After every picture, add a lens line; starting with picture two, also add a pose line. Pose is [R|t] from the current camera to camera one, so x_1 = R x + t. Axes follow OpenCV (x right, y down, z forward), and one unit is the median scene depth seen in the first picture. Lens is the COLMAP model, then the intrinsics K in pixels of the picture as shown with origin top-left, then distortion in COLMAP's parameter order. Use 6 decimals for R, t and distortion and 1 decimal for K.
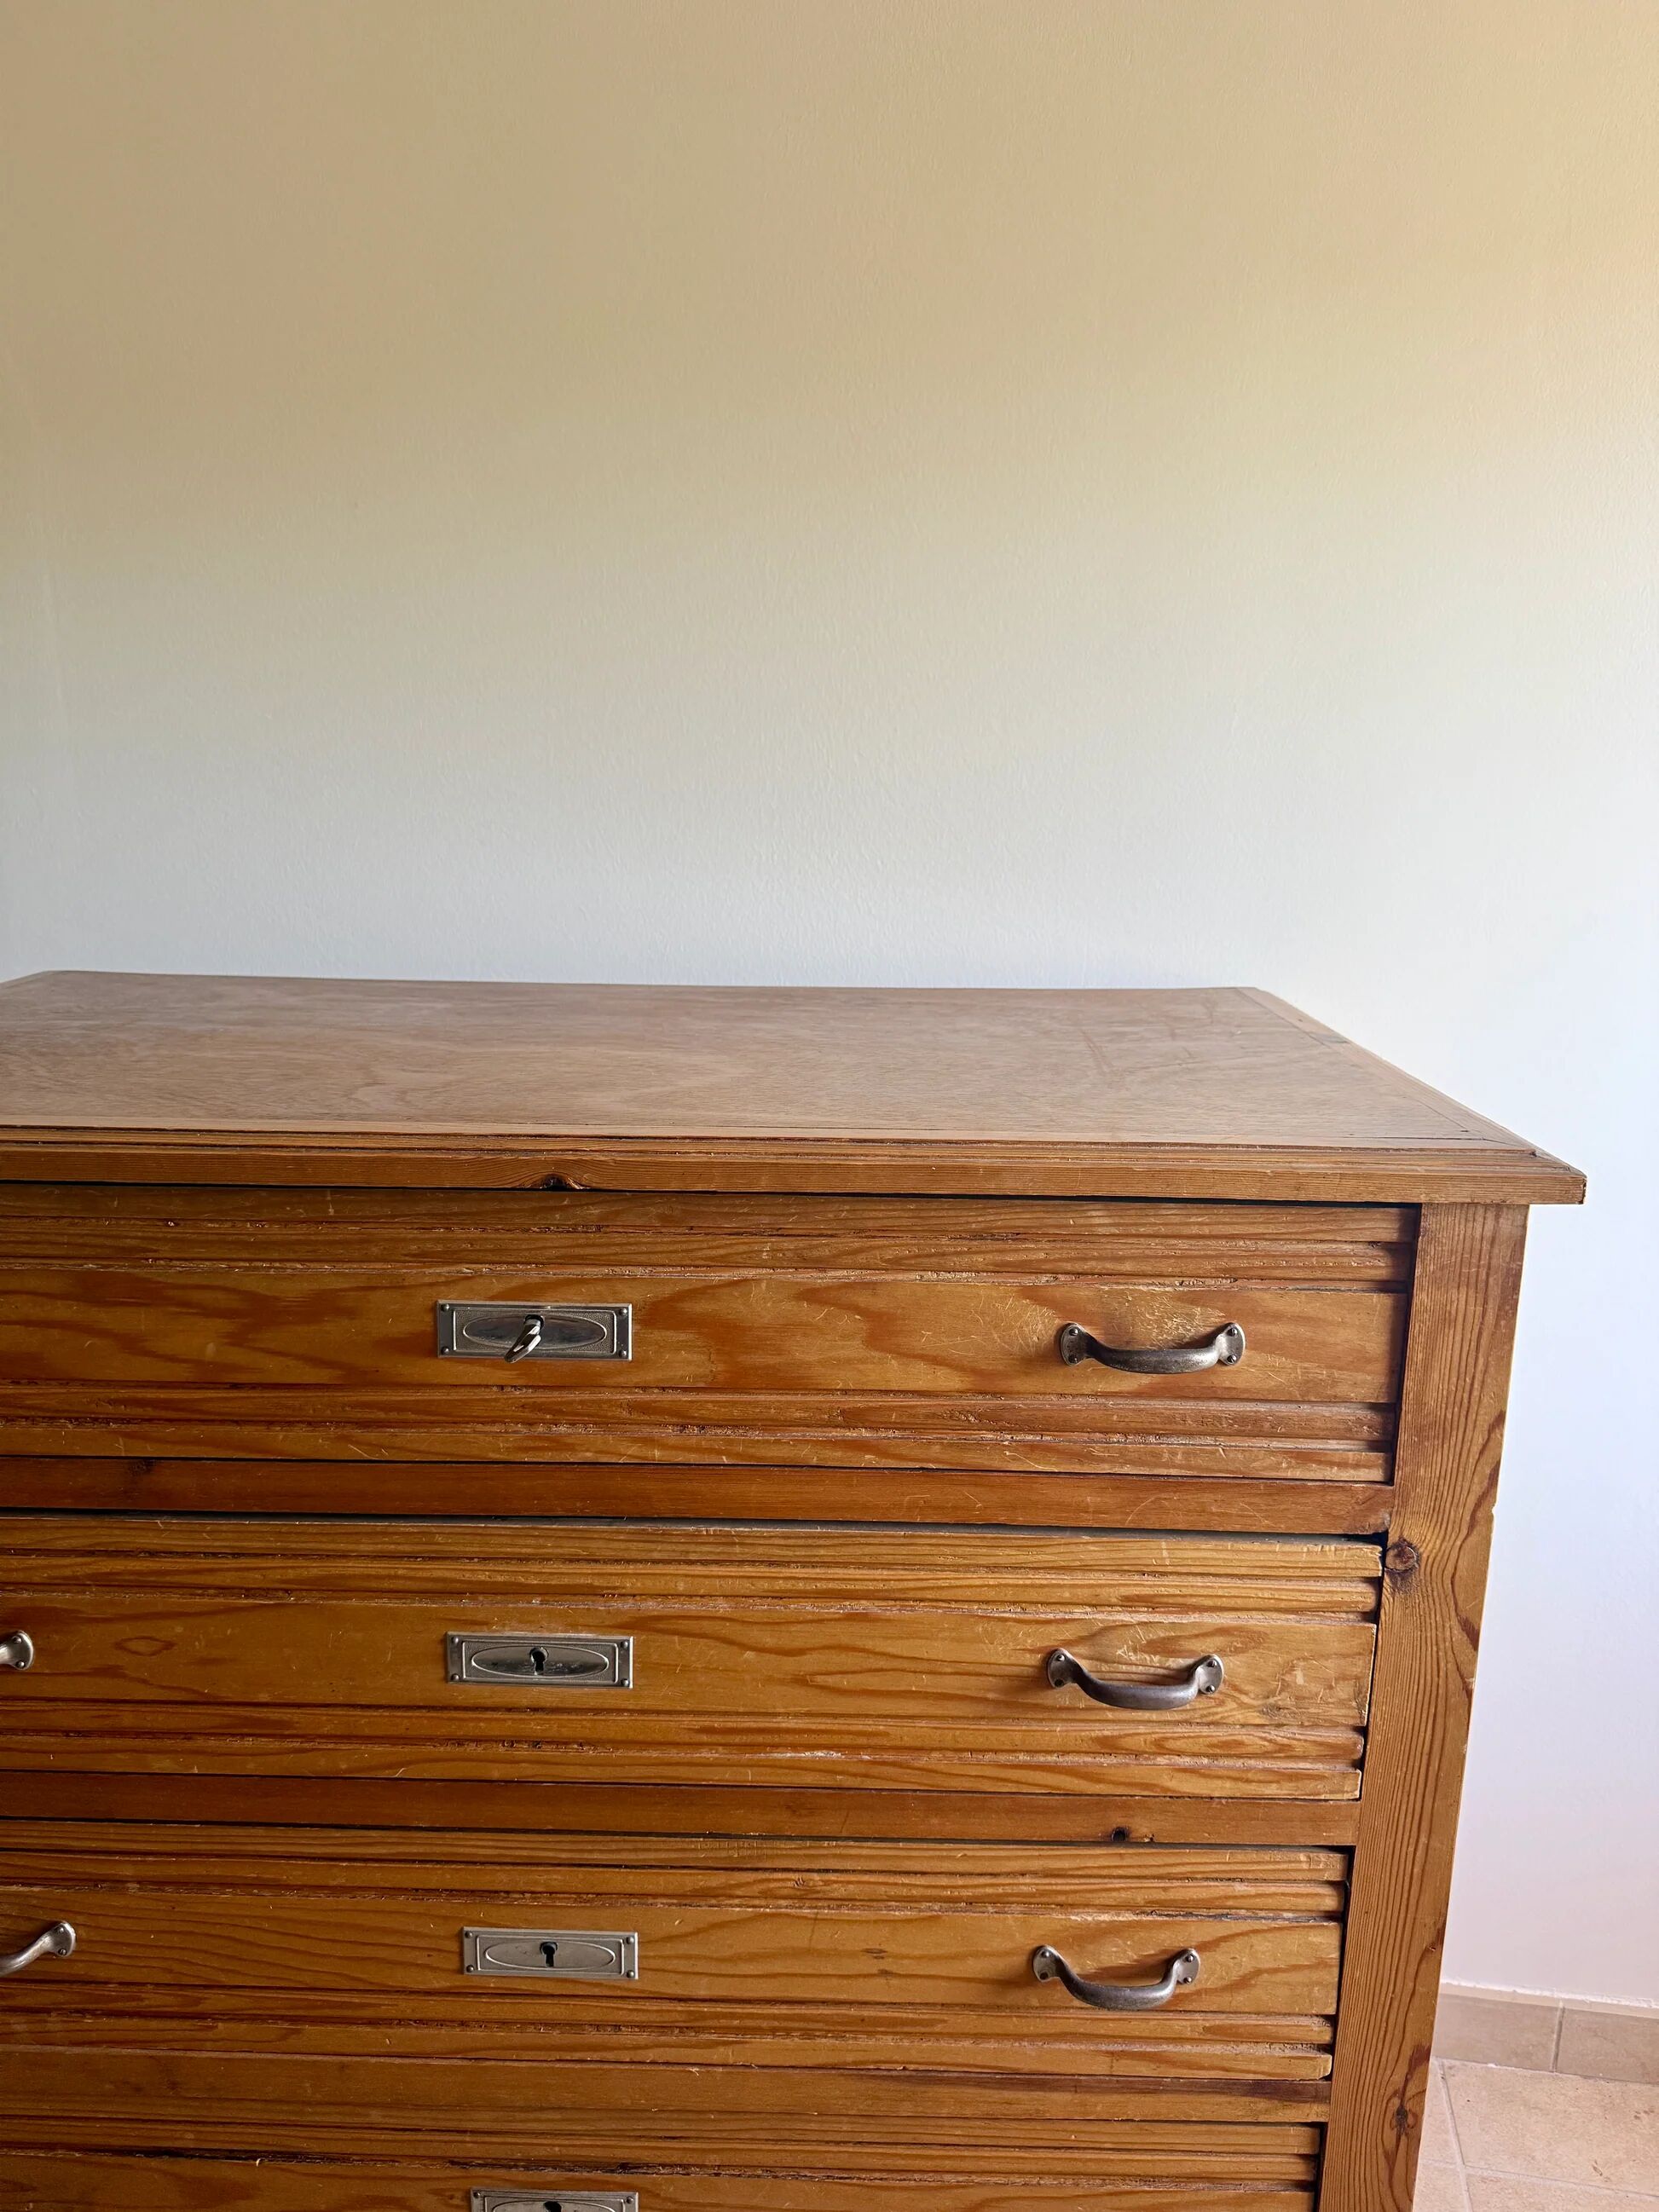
lens RADIAL K [[1547.2, 0, 829.5], [0, 1547.2, 1106.0], [0, 0, 1]] dist [0.192306, -0.451648]
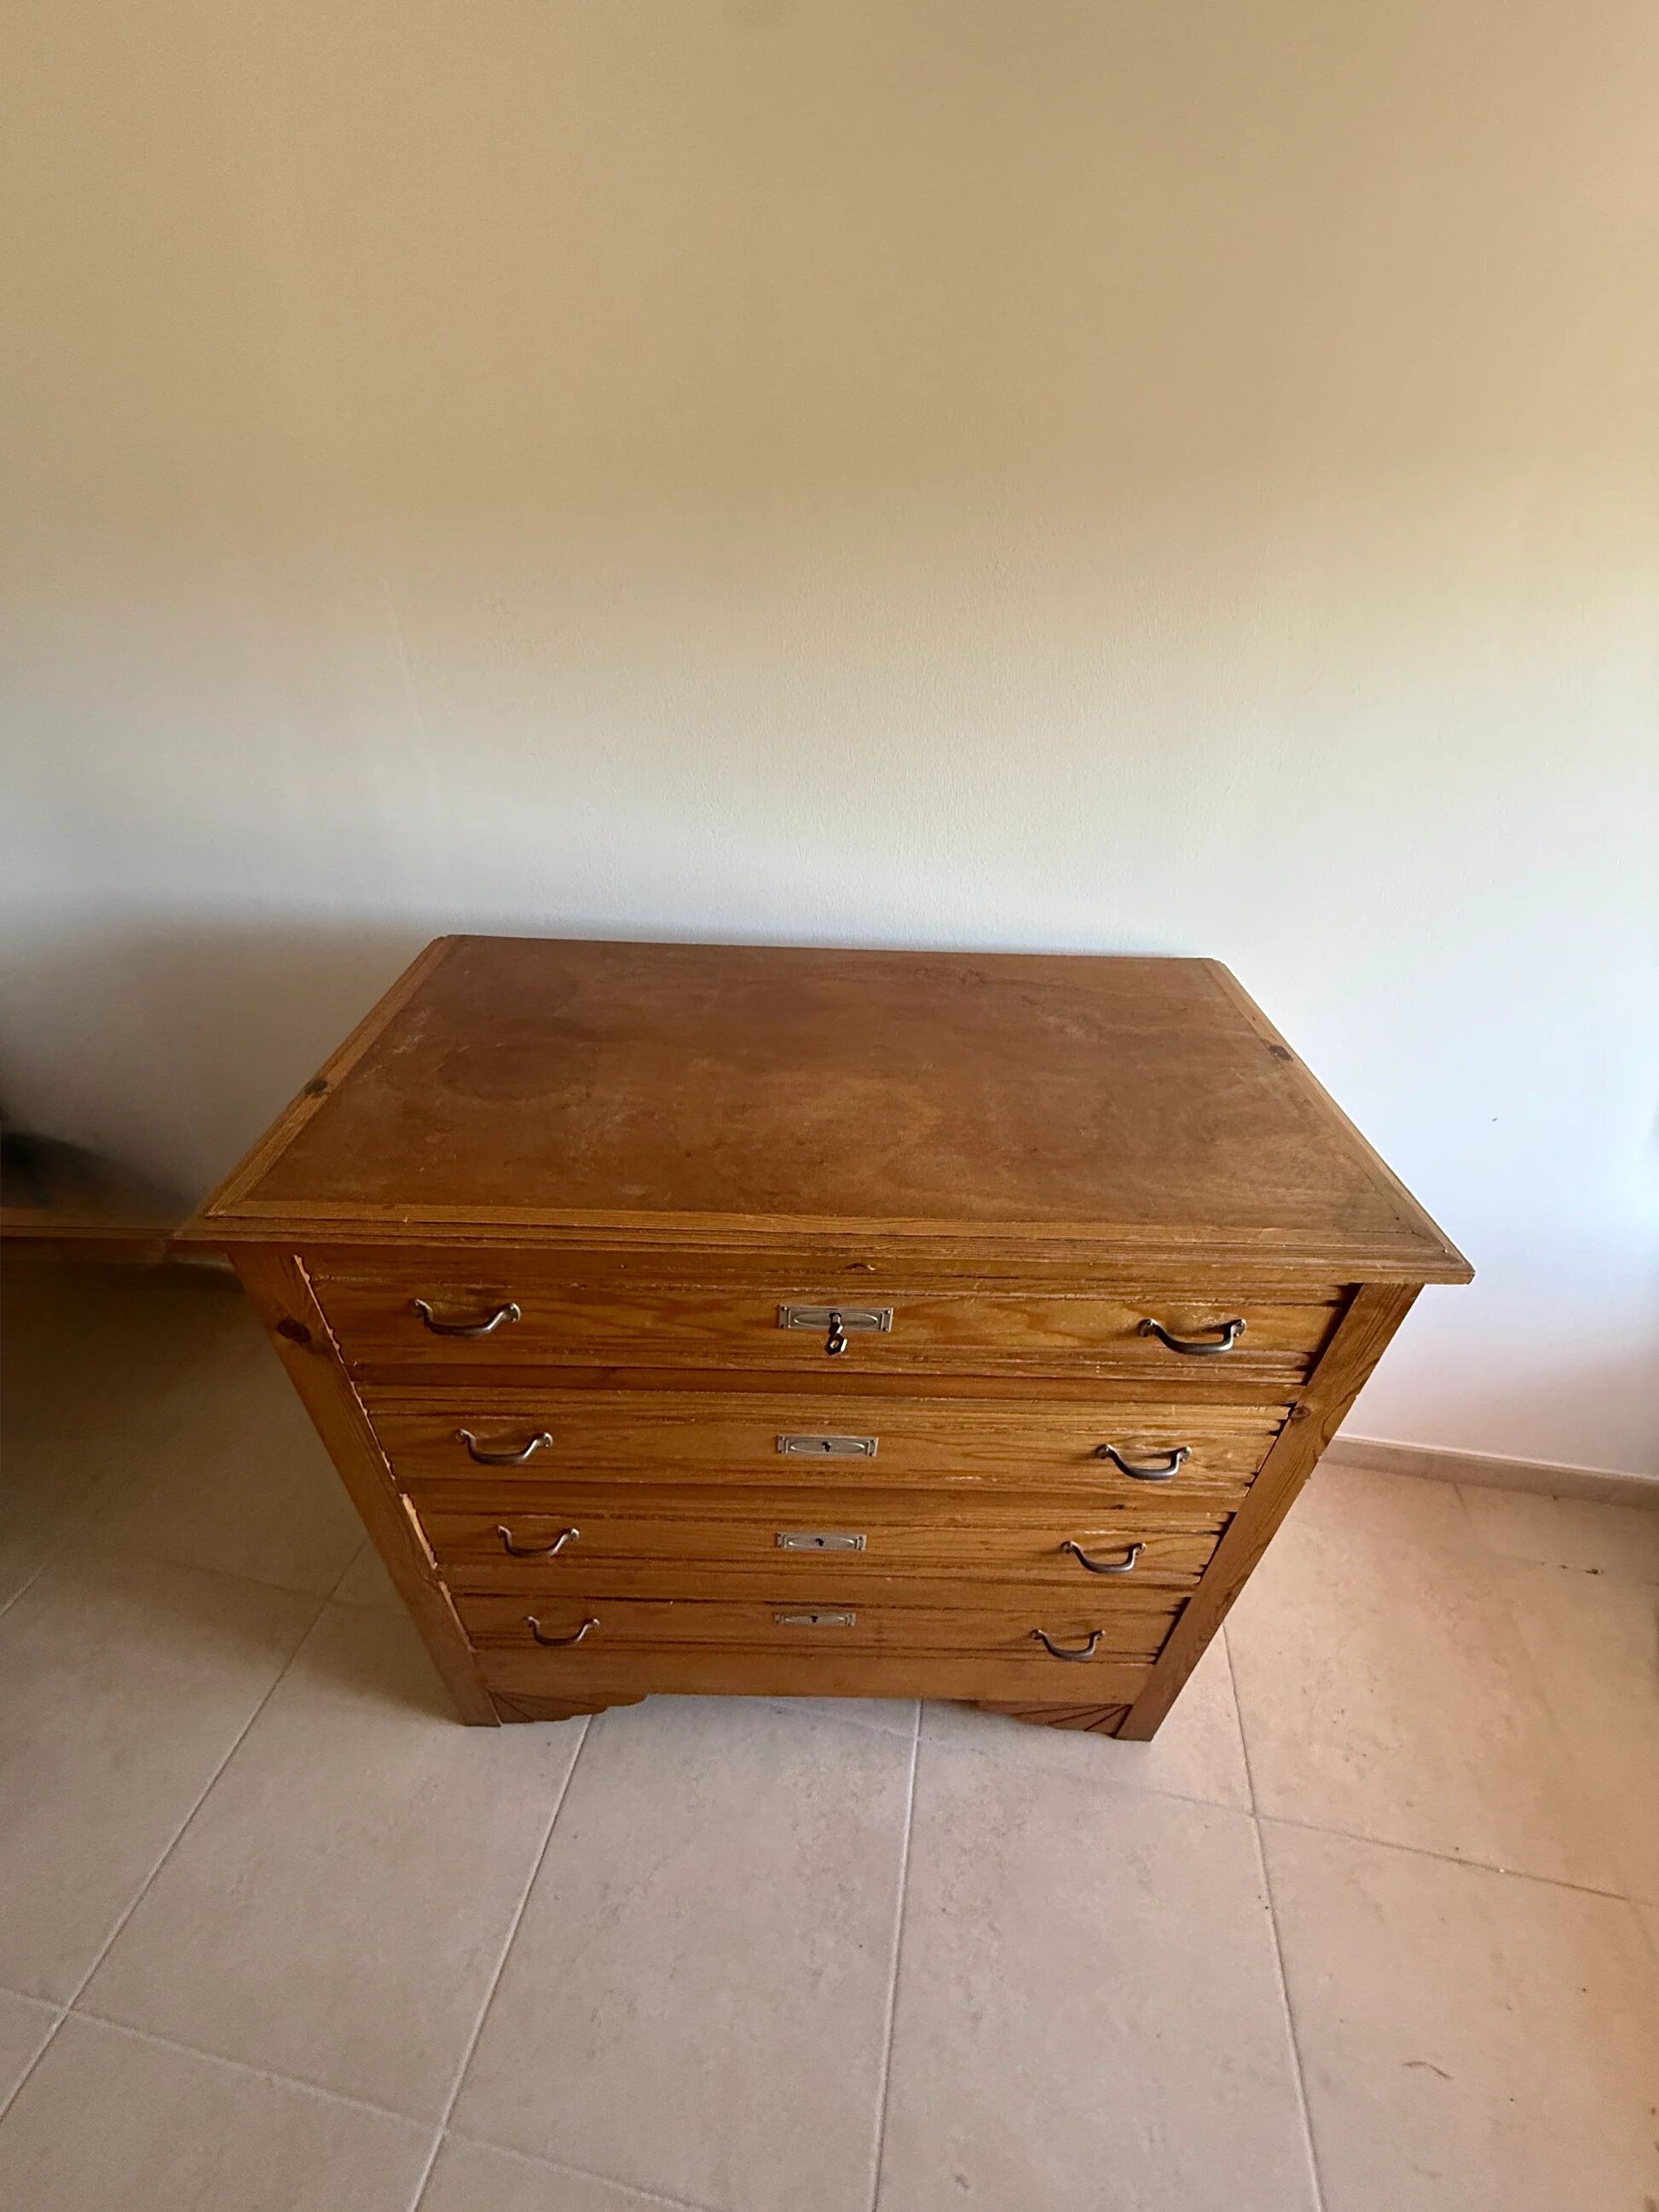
lens RADIAL K [[881.7, 0, 833.4], [0, 881.7, 1099.3], [0, 0, 1]] dist [-0.000354, -0.000174]
pose [[0.999662, 0.014326, 0.021717, -0.209848], [-0.021460, 0.925973, 0.376981, -0.430090], [-0.014709, -0.377319, 0.925967, 0.194556]]
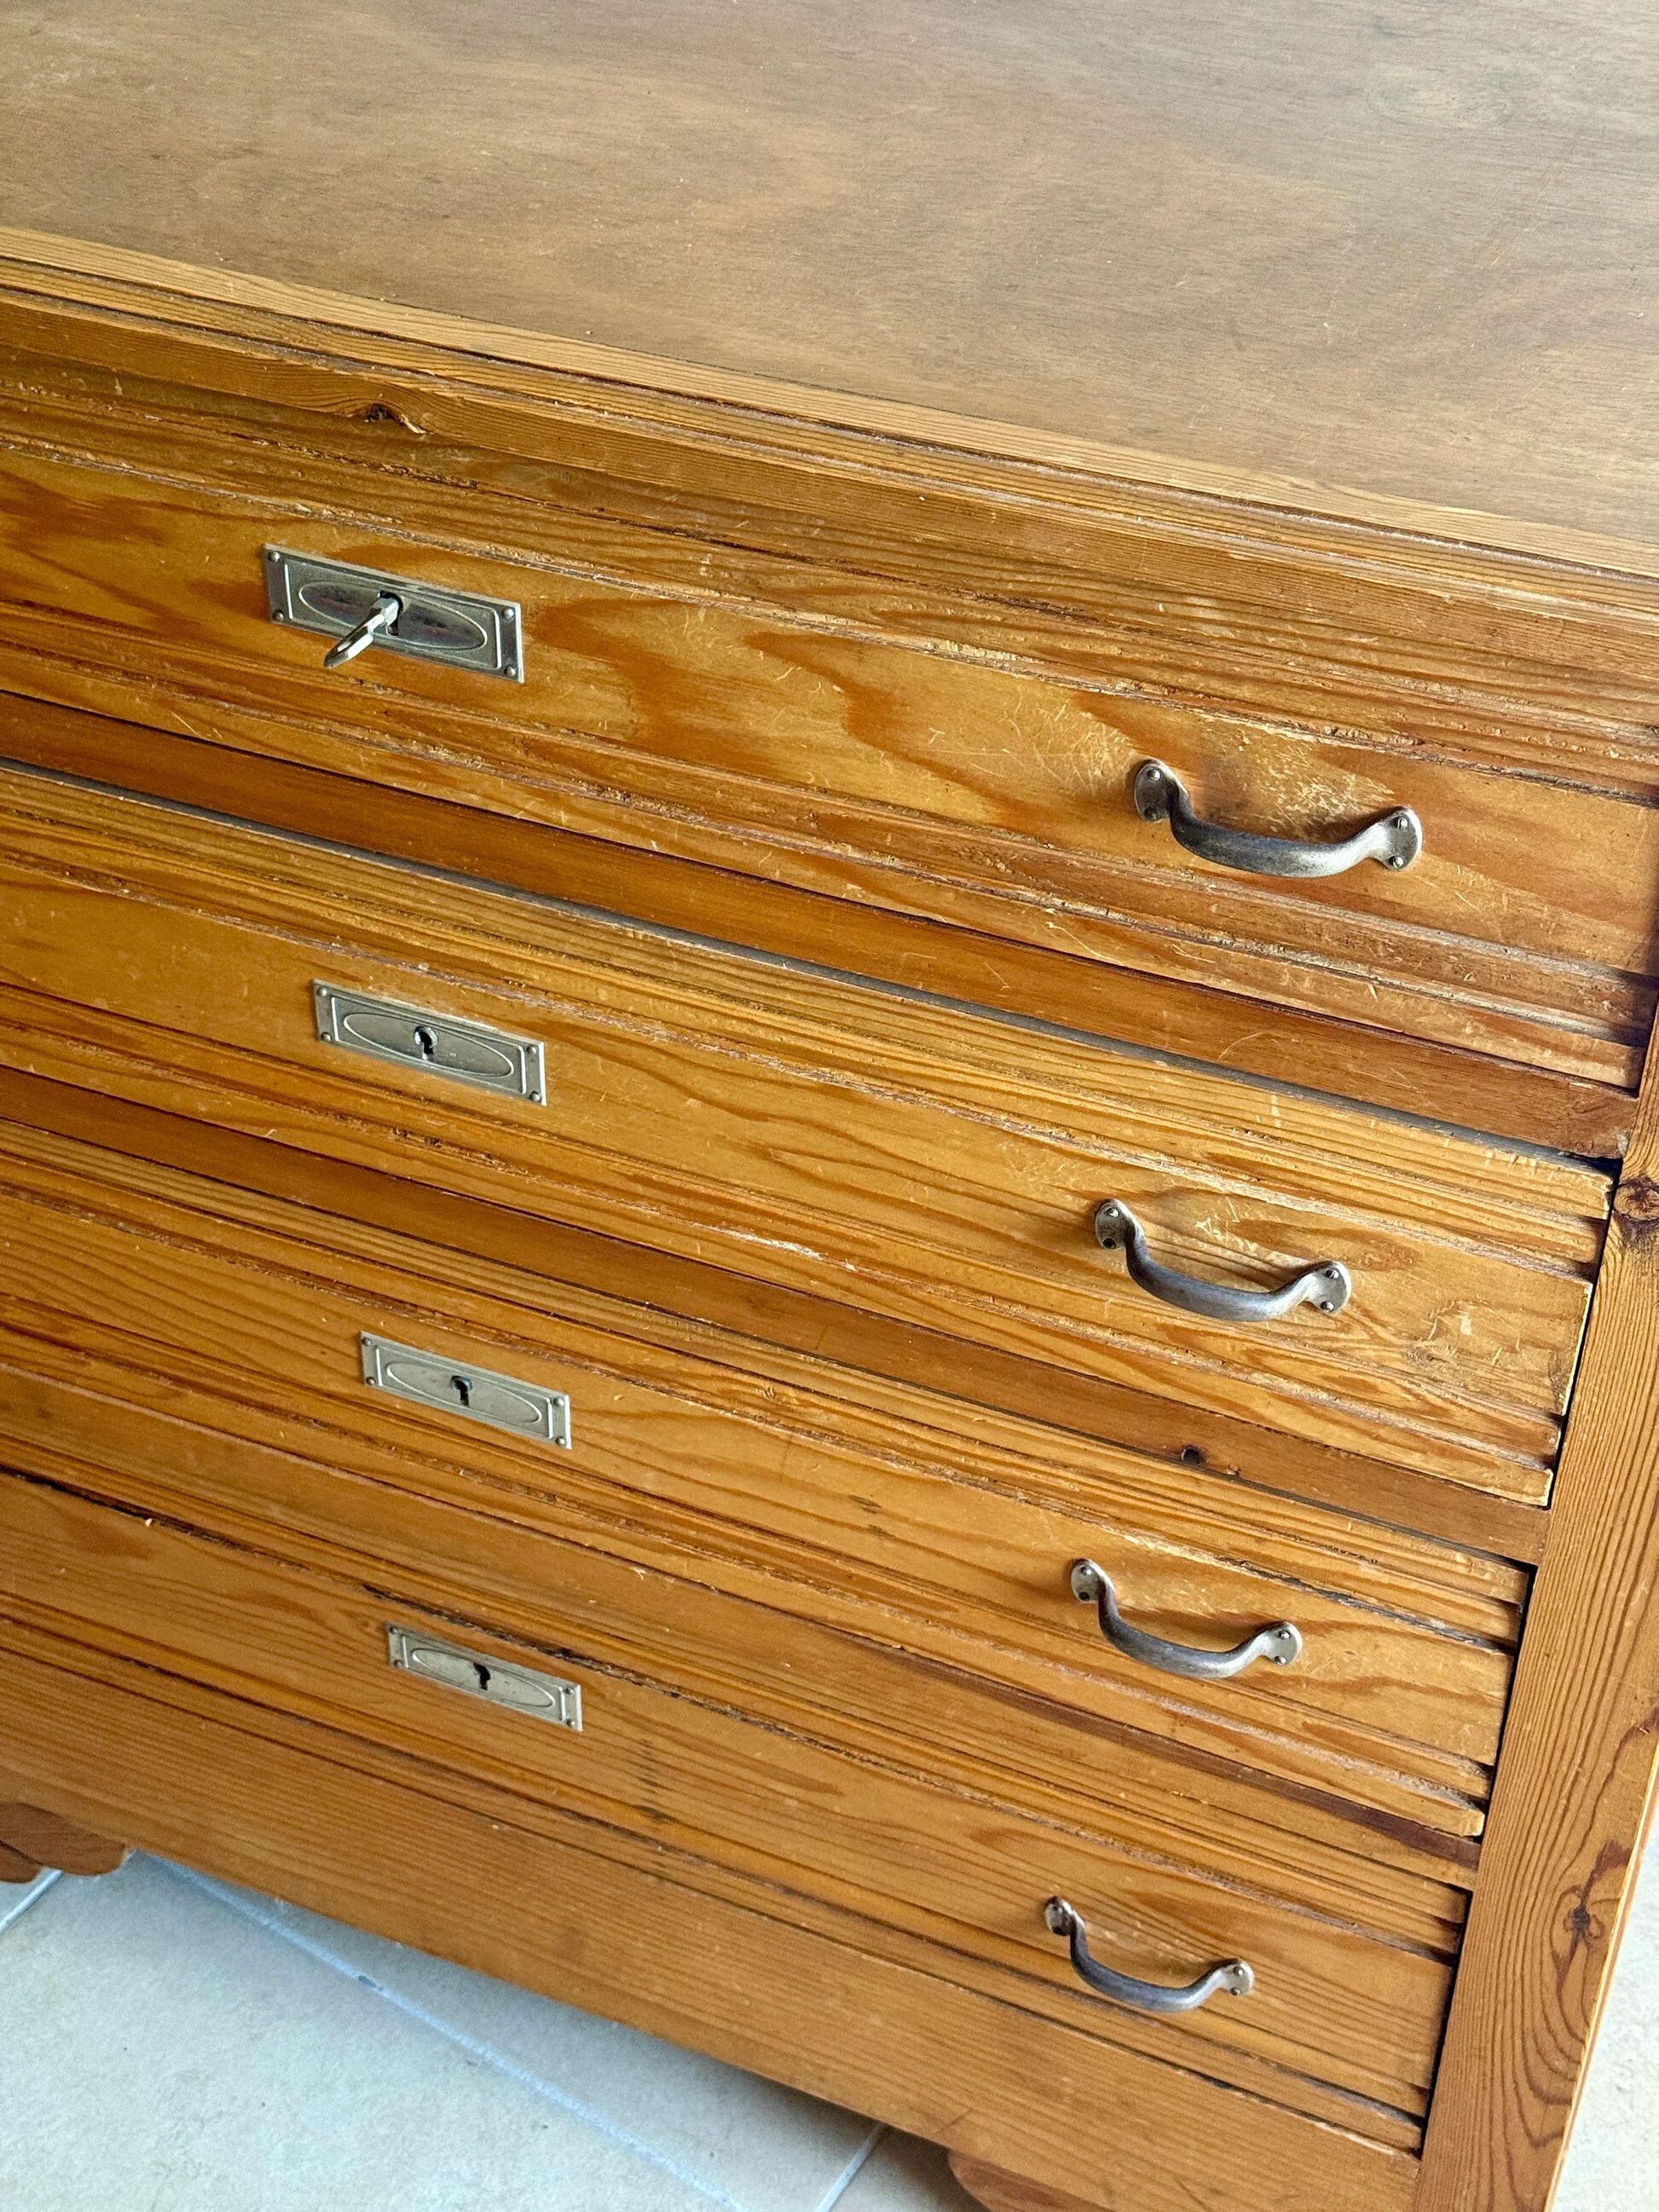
lens RADIAL K [[3114.6, 0, 837.9], [0, 3114.6, 1121.3], [0, 0, 1]] dist [0.190018, -0.391092]
pose [[0.926865, 0.228922, -0.297517, 0.432356], [-0.079988, 0.894777, 0.439290, -0.264356], [0.366775, -0.383364, 0.847649, -0.159107]]
